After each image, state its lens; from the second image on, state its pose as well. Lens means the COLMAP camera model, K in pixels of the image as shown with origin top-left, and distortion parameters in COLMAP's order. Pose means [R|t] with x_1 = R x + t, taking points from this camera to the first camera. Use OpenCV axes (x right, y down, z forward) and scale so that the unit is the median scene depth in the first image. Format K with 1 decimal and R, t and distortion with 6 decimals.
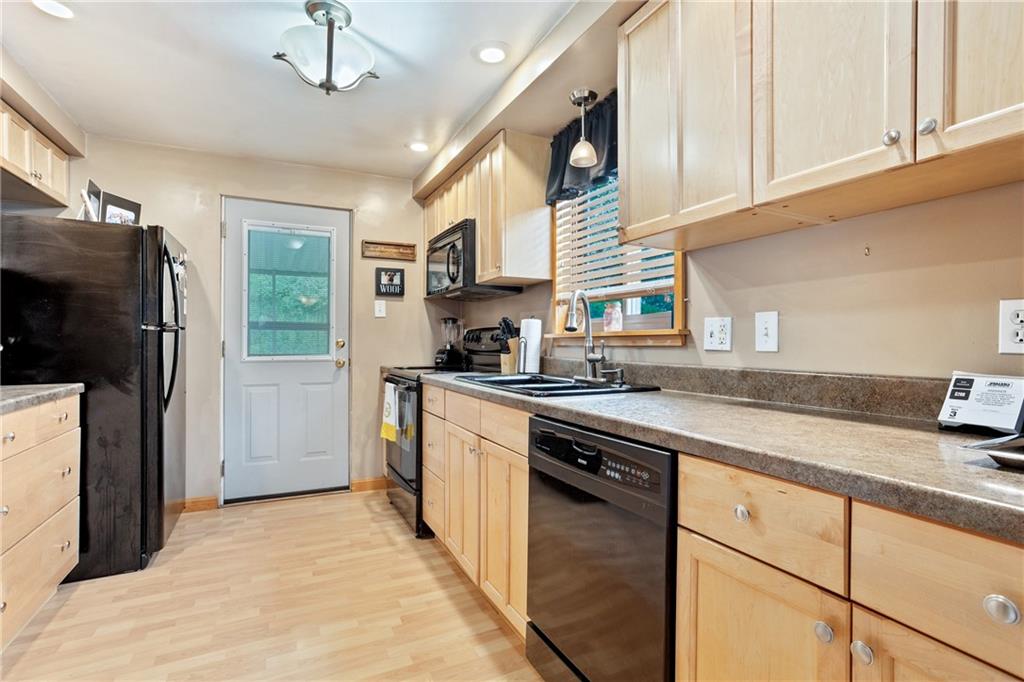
lens RADIAL K [[495.5, 0, 508.0], [0, 495.5, 339.8], [0, 0, 1]] dist [-0.046871, 0.030184]
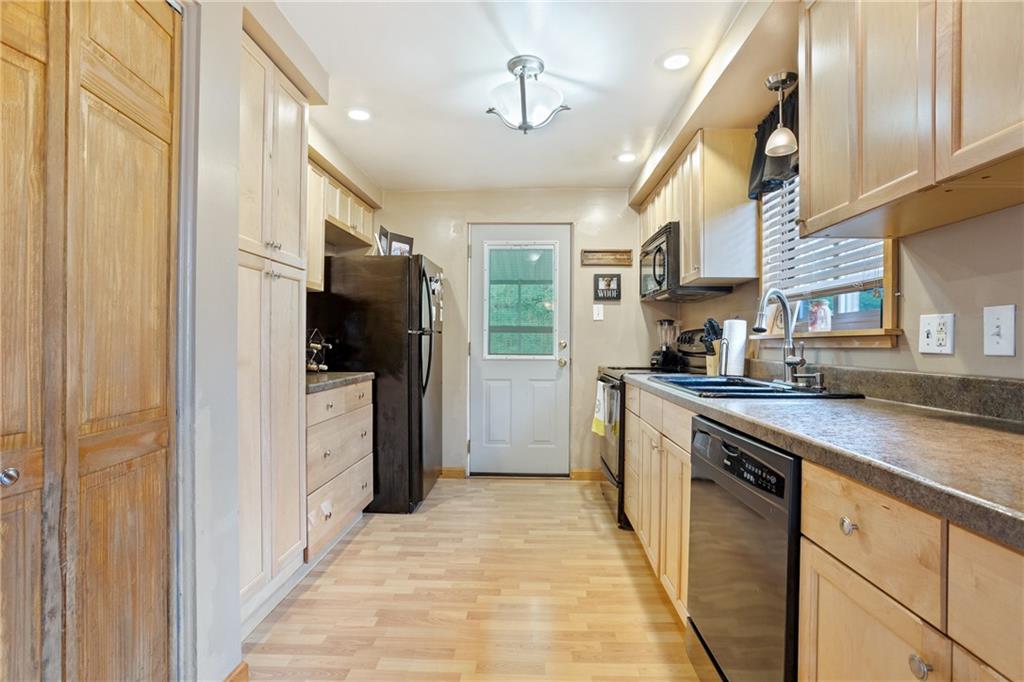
lens RADIAL K [[491.1, 0, 512.0], [0, 491.1, 341.0], [0, 0, 1]] dist [-0.056925, 0.028349]
pose [[0.880075, -0.000380, -0.474834, 0.119757], [-0.000388, 0.999999, -0.001519, 0.001018], [0.474834, 0.001522, 0.880074, -0.037754]]
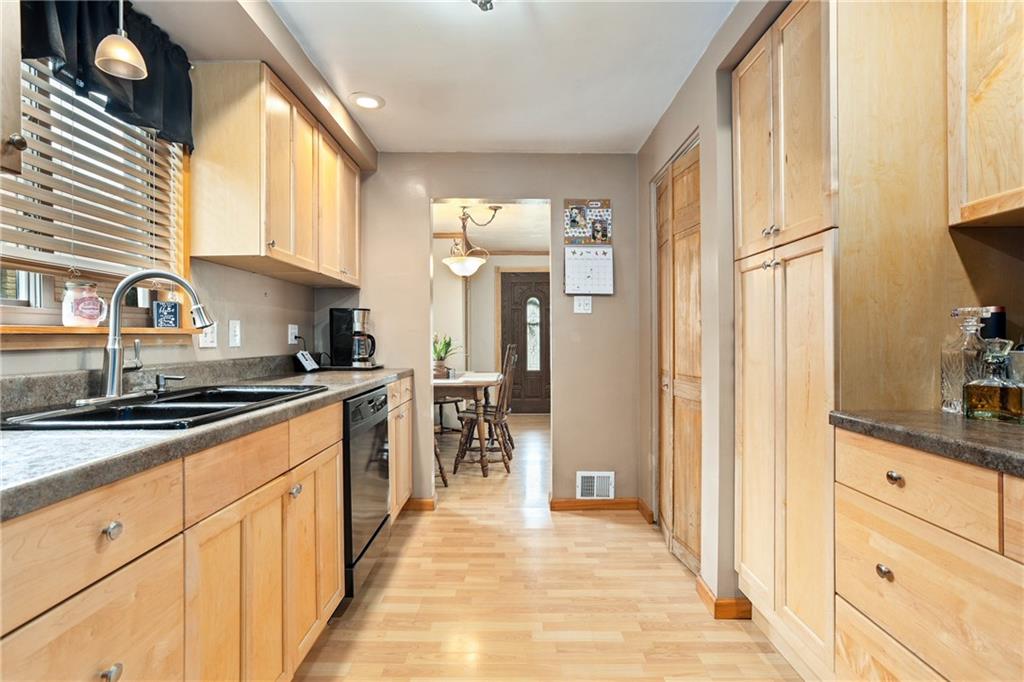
lens RADIAL K [[495.5, 0, 508.0], [0, 495.5, 339.8], [0, 0, 1]] dist [-0.046871, 0.030184]
pose [[-0.895448, -0.000680, 0.445166, -0.529018], [-0.001232, 0.999999, -0.000950, 0.000197], [-0.445165, -0.001399, -0.895448, 1.189577]]
